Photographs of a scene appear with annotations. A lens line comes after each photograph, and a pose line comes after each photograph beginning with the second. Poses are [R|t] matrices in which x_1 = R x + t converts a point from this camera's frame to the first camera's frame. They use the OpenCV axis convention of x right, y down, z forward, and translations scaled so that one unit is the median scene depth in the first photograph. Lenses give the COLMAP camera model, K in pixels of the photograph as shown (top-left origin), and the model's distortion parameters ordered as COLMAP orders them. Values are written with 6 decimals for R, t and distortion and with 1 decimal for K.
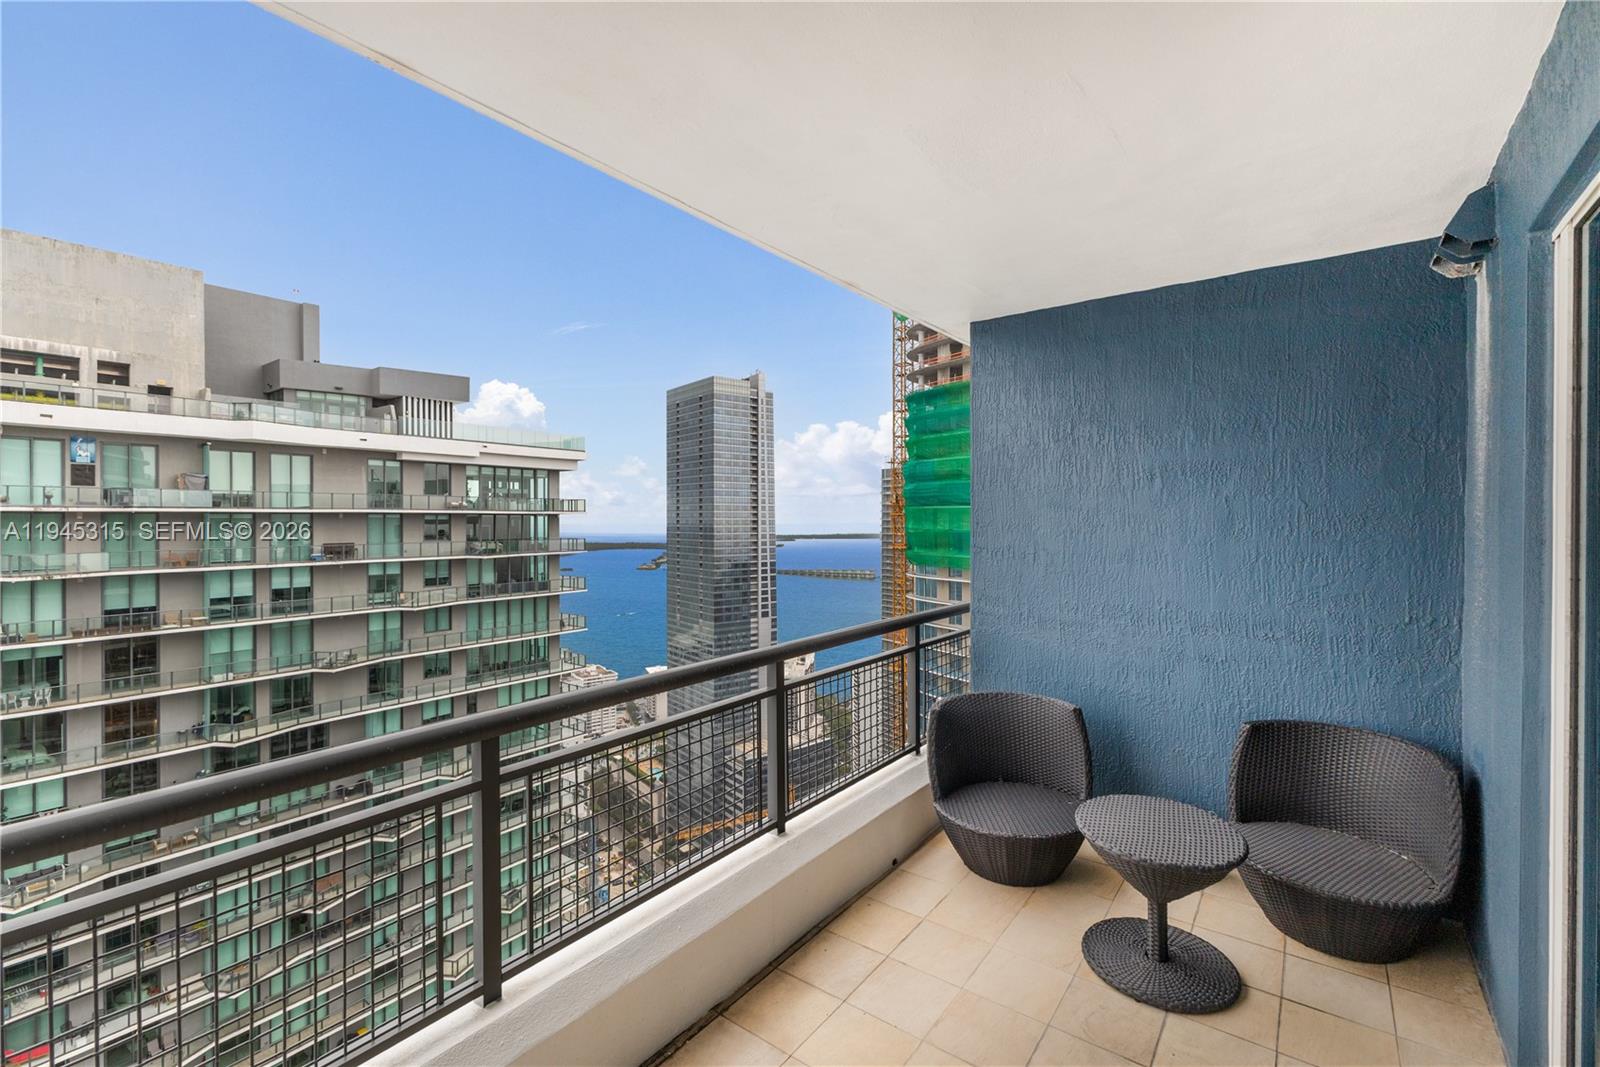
lens RADIAL K [[695.4, 0, 793.5], [0, 695.4, 520.7], [0, 0, 1]] dist [0.000294, -0.002215]
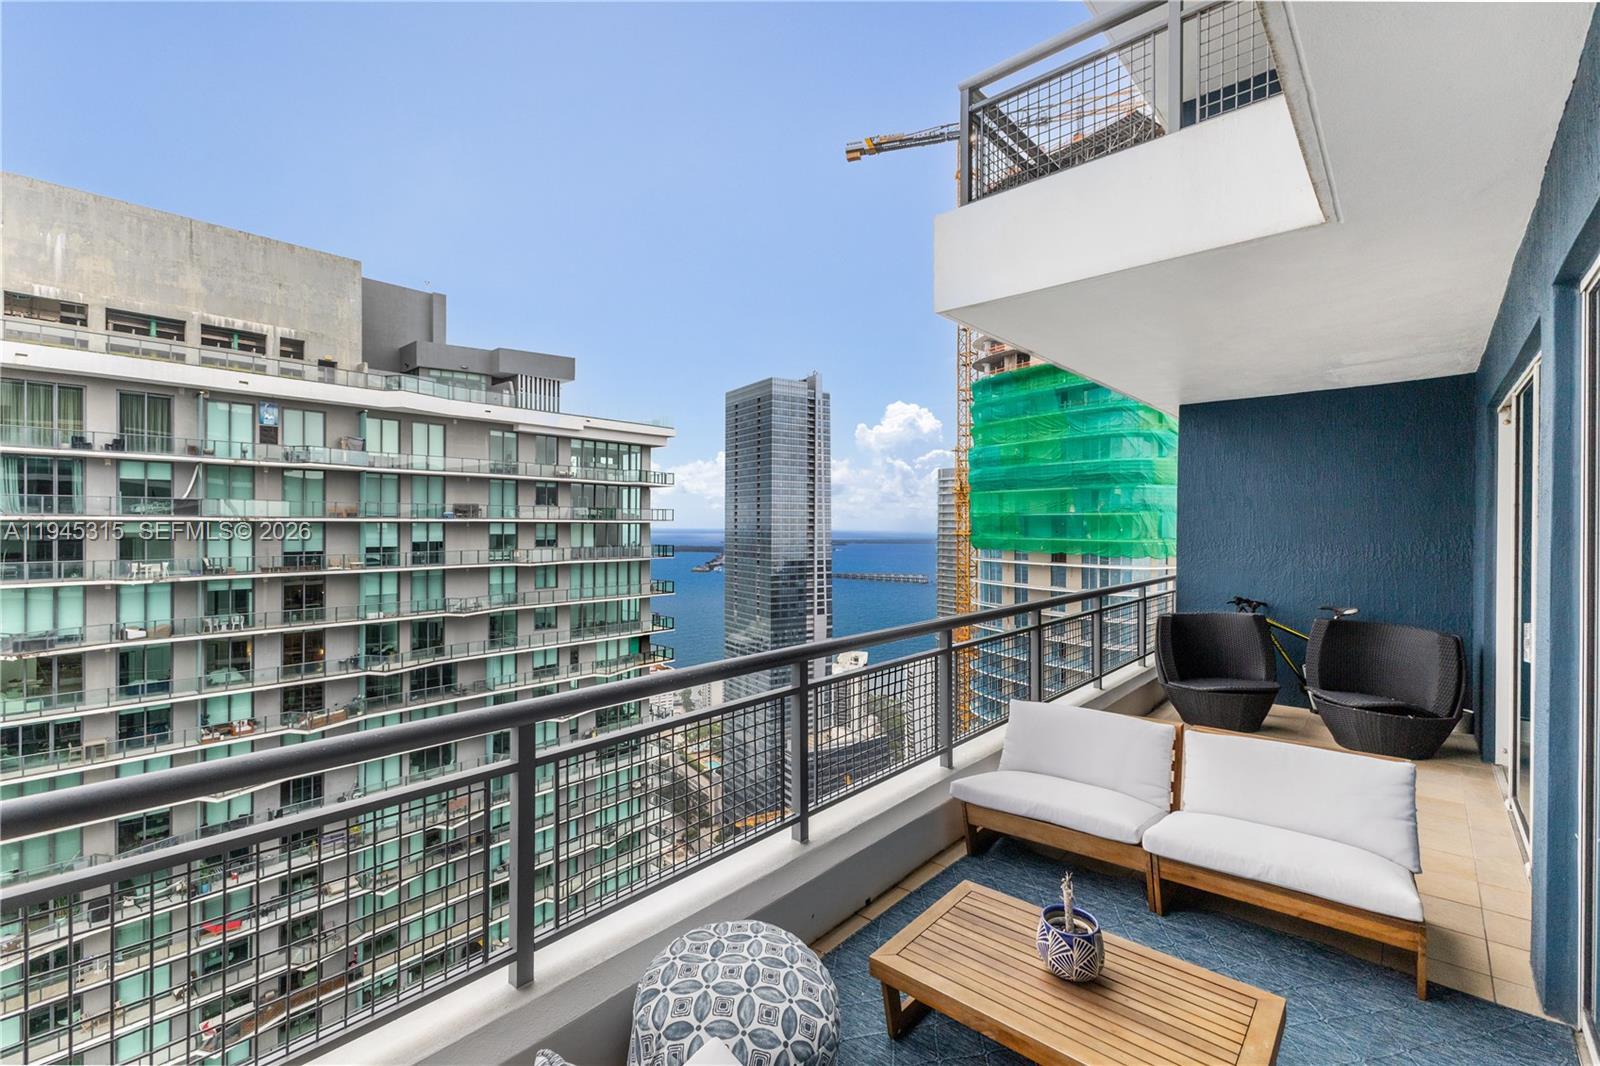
lens RADIAL K [[695.4, 0, 784.5], [0, 695.4, 525.7], [0, 0, 1]] dist [0.000294, -0.002215]
pose [[0.996467, 0.007192, -0.083681, -0.045838], [-0.007503, 0.999966, -0.003405, 0.063558], [0.083654, 0.004021, 0.996487, -0.068918]]
